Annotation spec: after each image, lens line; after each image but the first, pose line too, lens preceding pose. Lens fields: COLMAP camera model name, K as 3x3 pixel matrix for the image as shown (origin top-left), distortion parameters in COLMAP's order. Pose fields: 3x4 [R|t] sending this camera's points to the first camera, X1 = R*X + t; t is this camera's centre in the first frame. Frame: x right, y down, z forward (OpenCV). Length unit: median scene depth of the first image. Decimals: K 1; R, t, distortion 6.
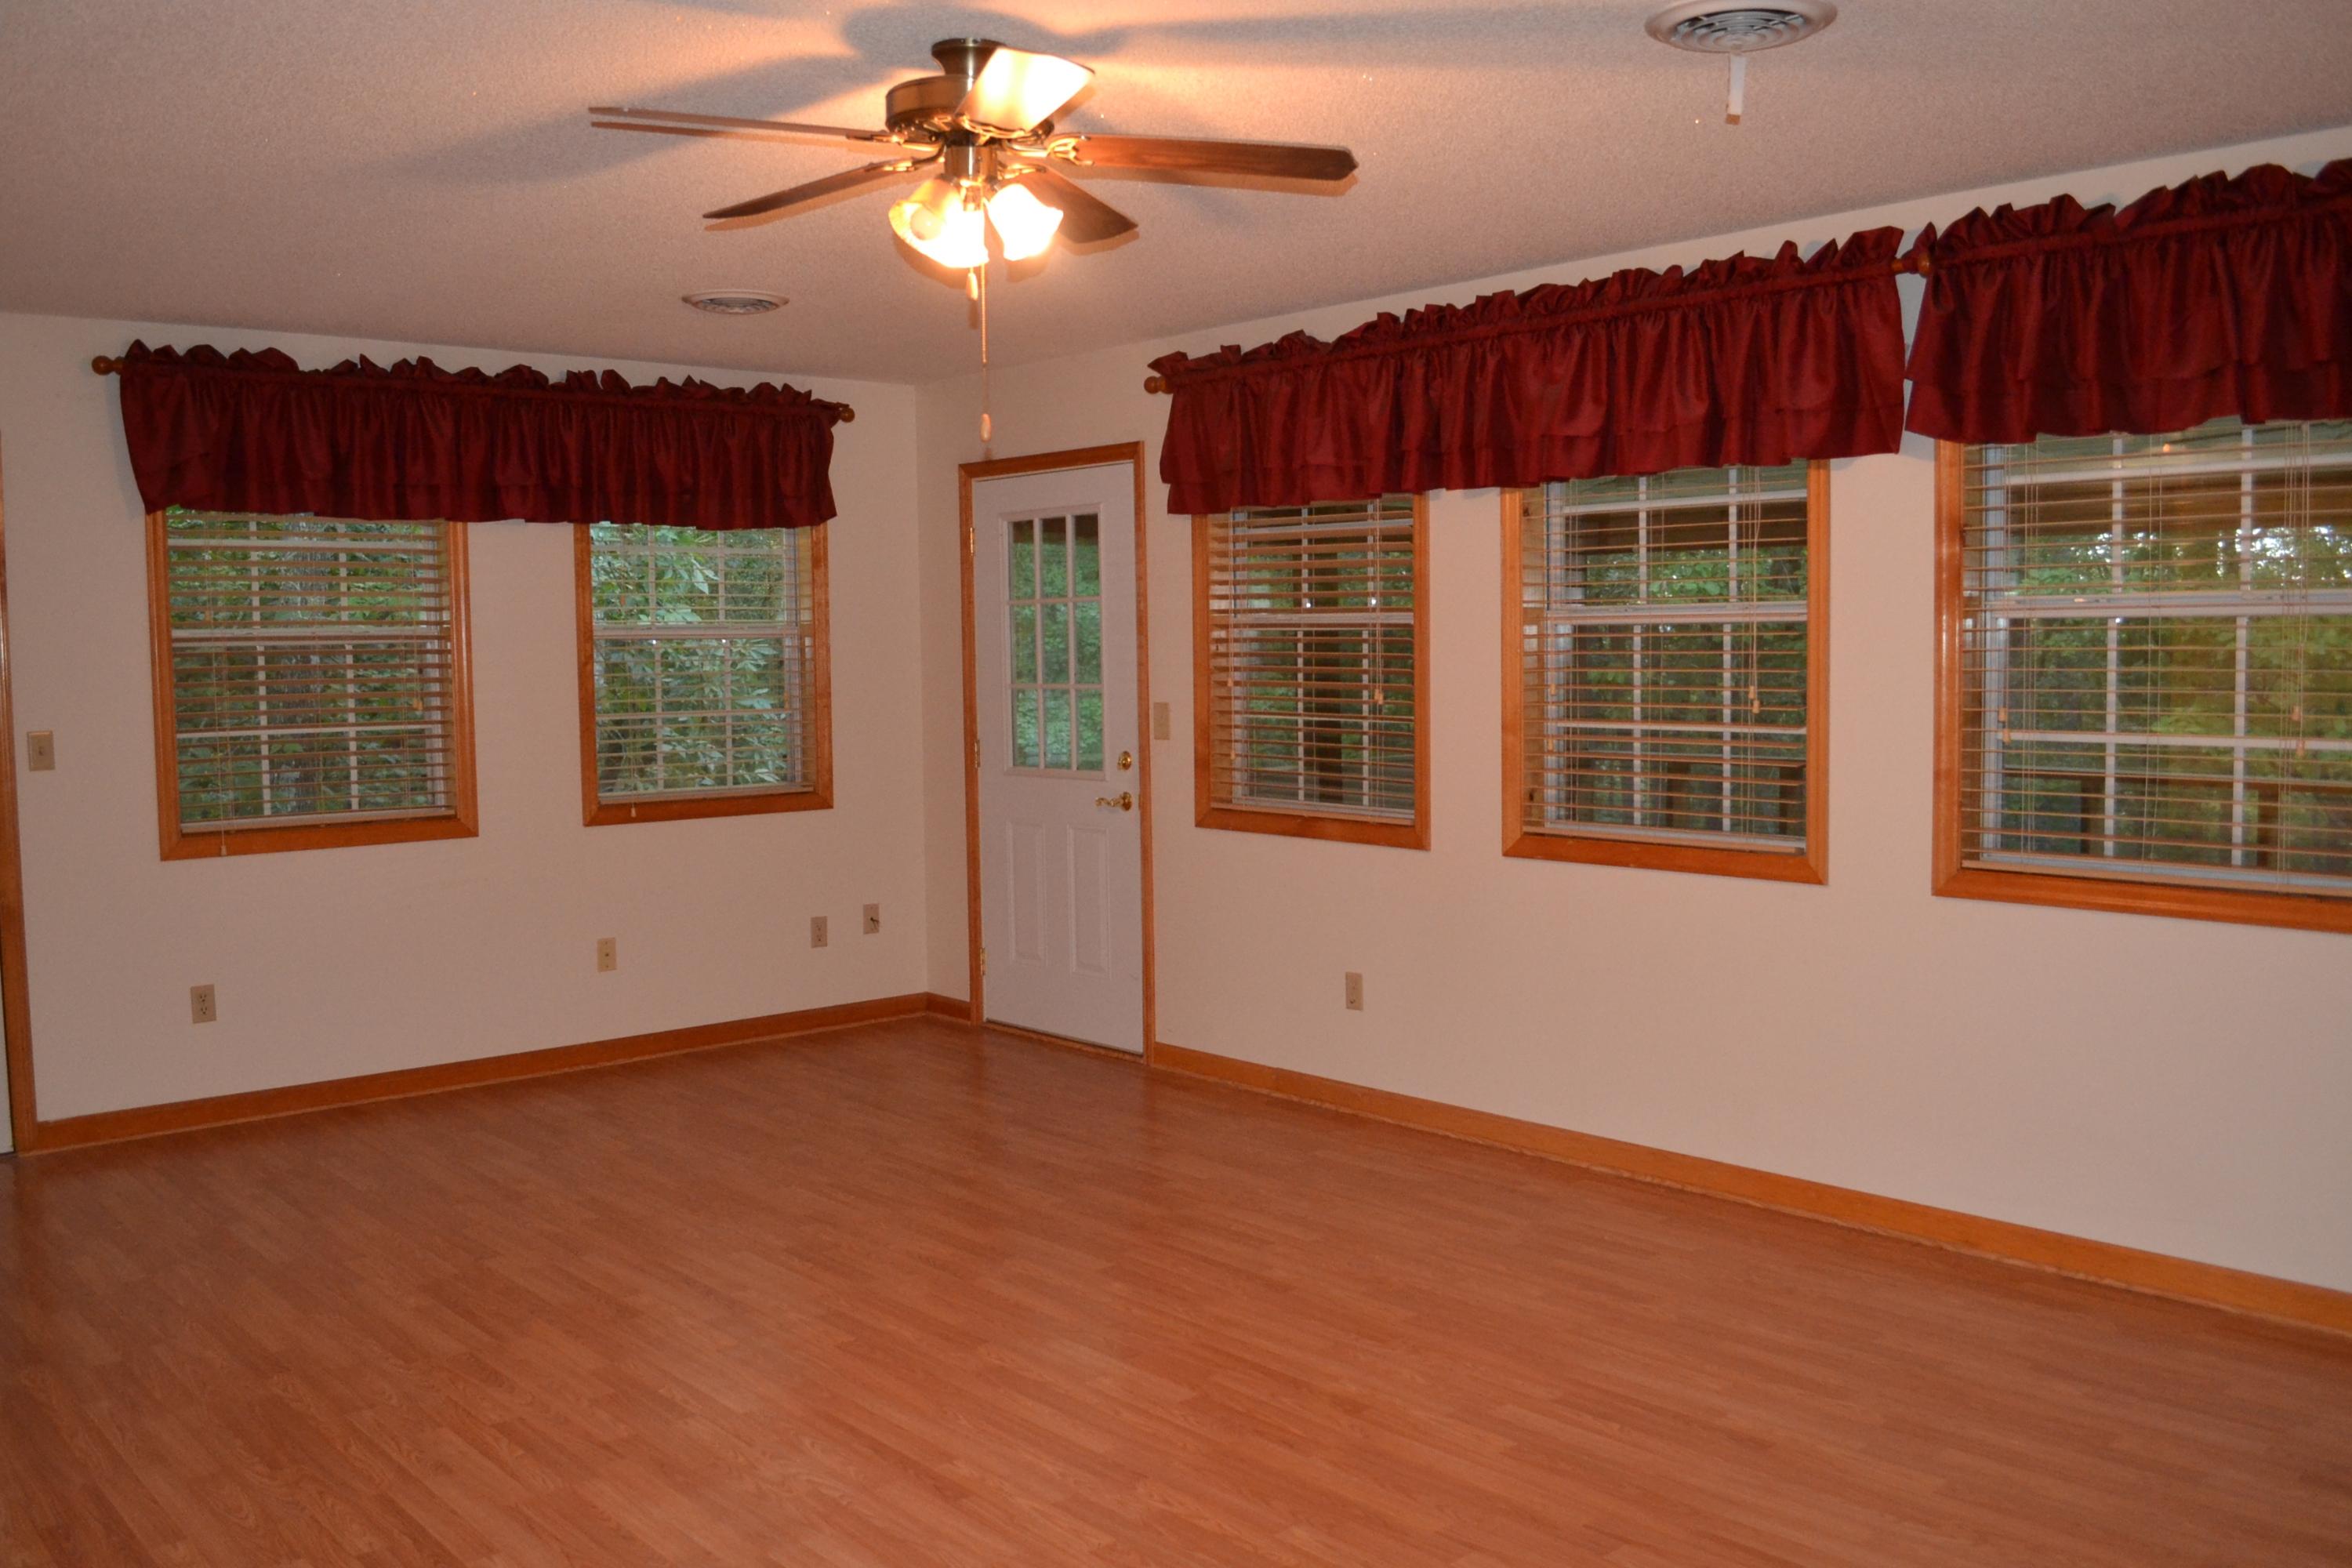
lens RADIAL K [[1969.1, 0, 1177.1], [0, 1969.1, 781.1], [0, 0, 1]] dist [-0.077671, 0.009738]
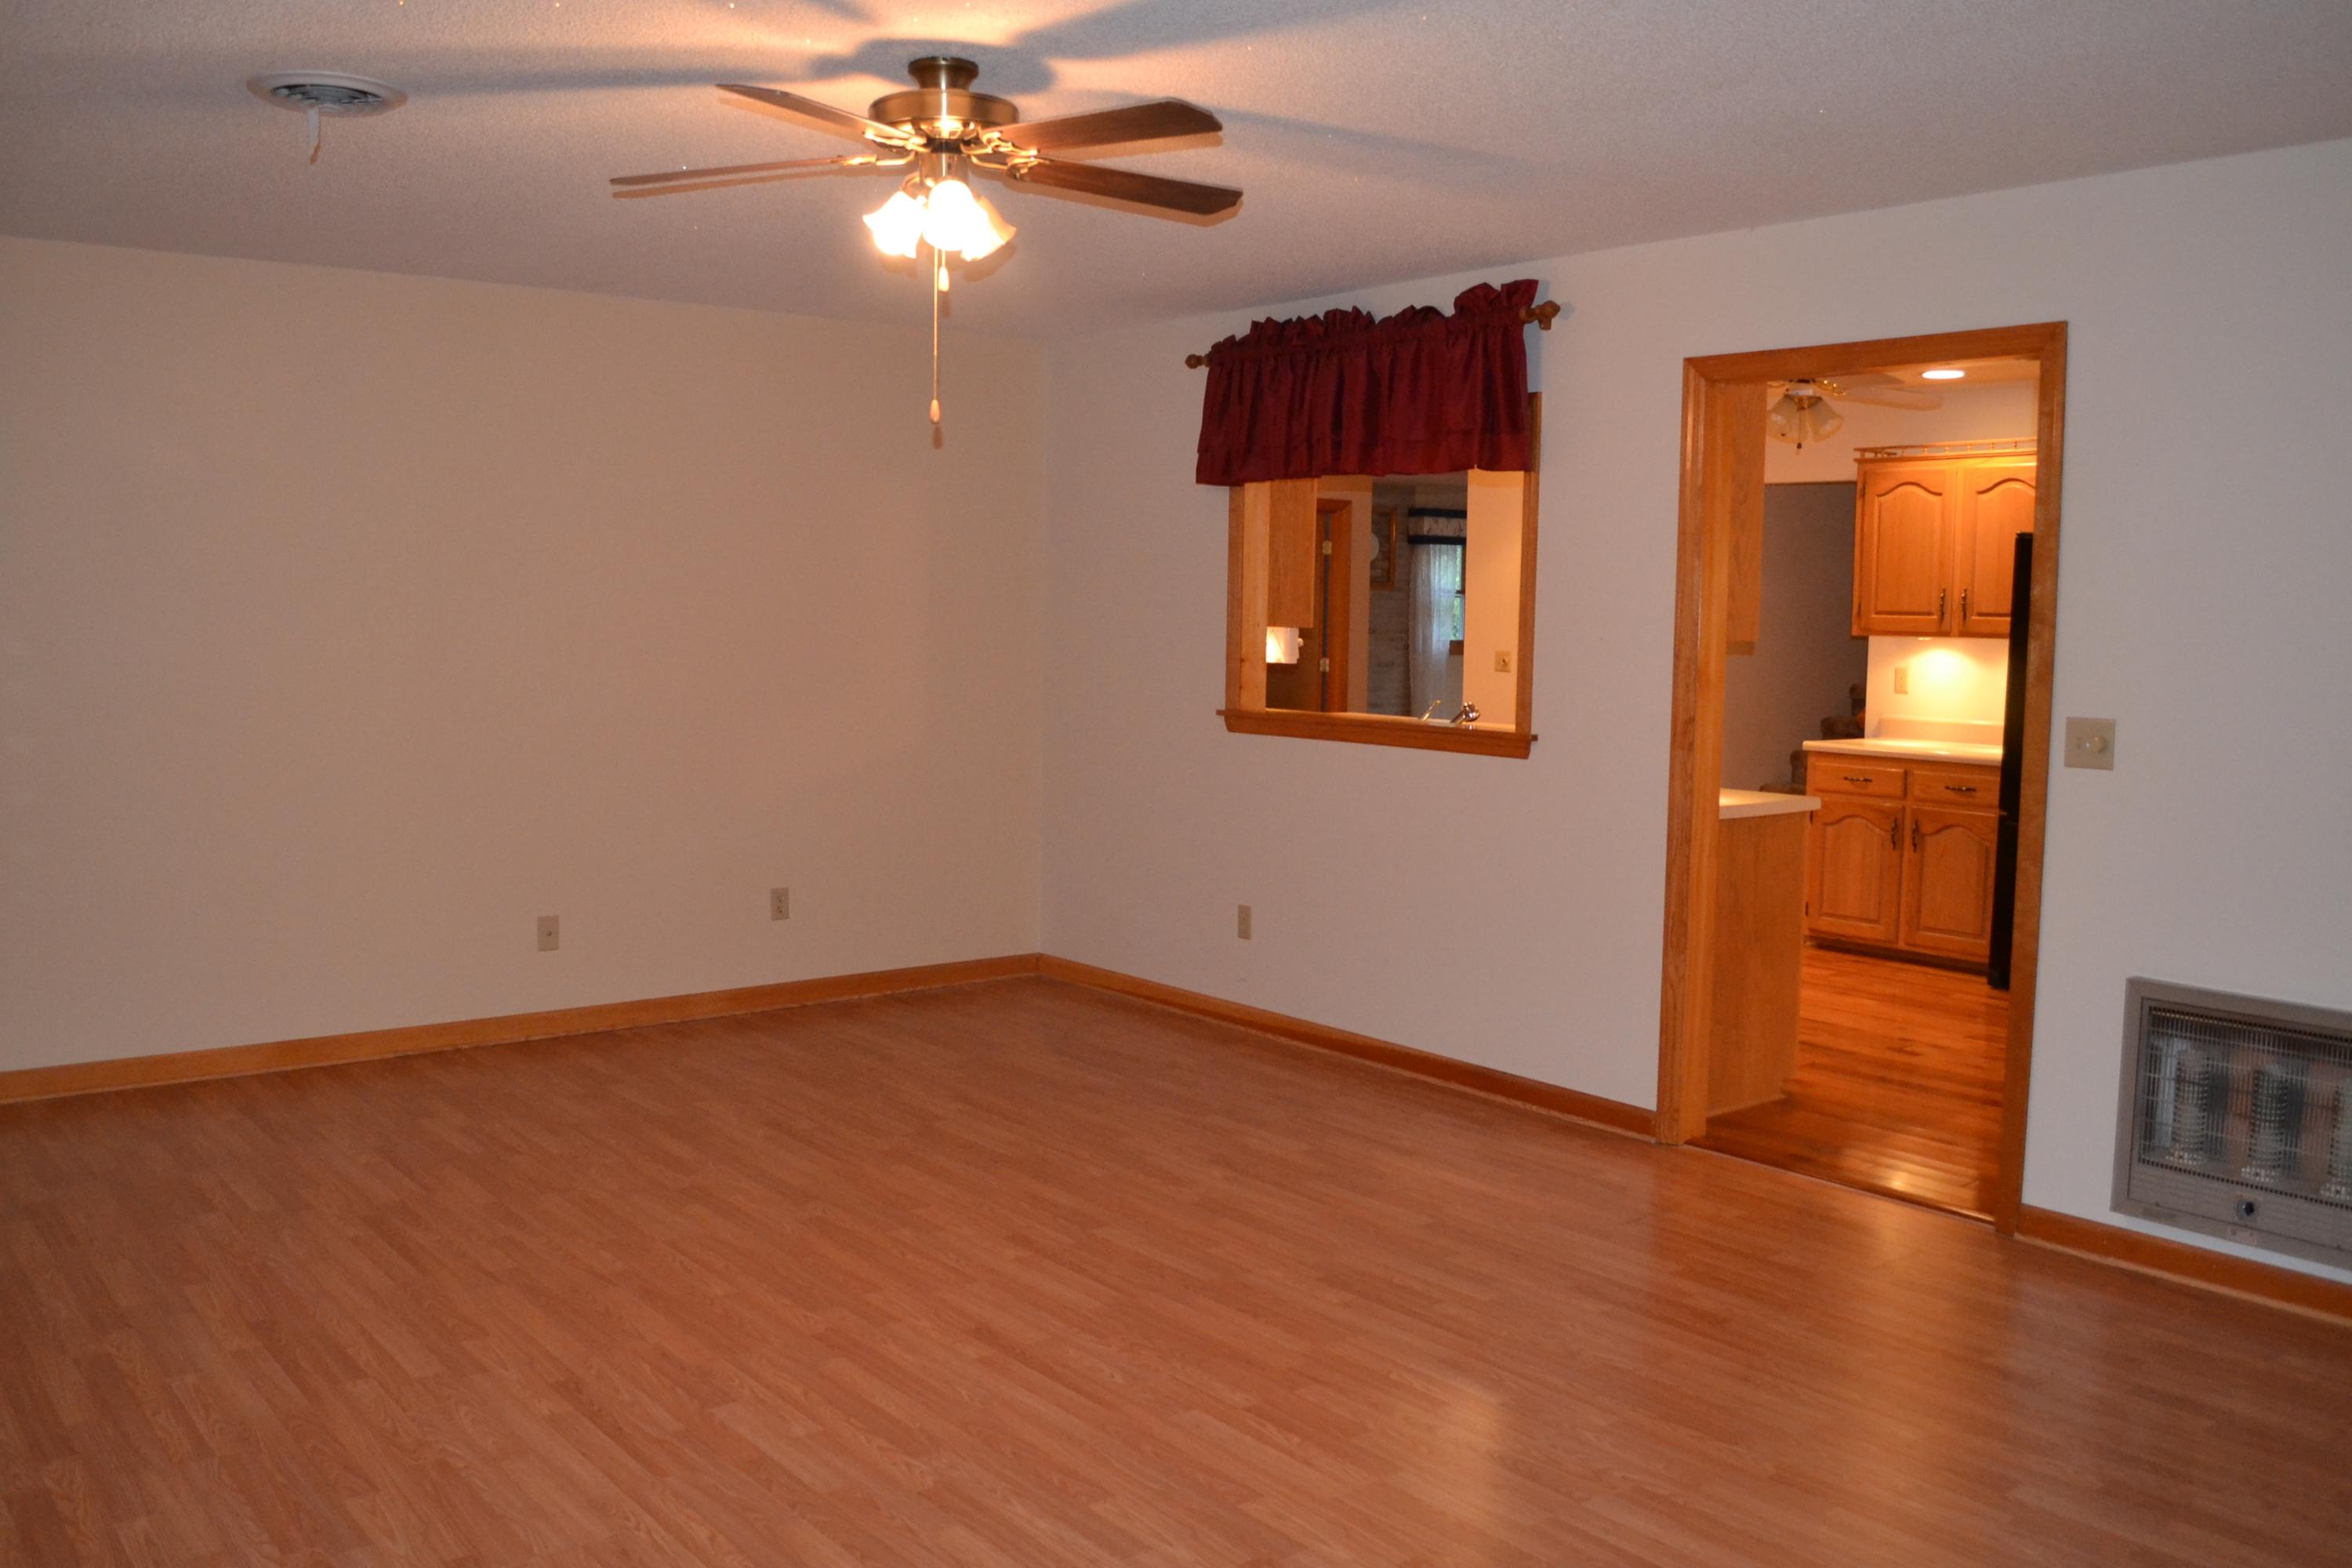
lens RADIAL K [[1969.1, 0, 1162.6], [0, 1969.1, 784.0], [0, 0, 1]] dist [-0.077671, 0.009738]
pose [[-0.997938, -0.006145, 0.063890, -0.273557], [0.004713, 0.985703, 0.168426, -0.140539], [-0.064011, 0.168380, -0.983642, 1.935034]]
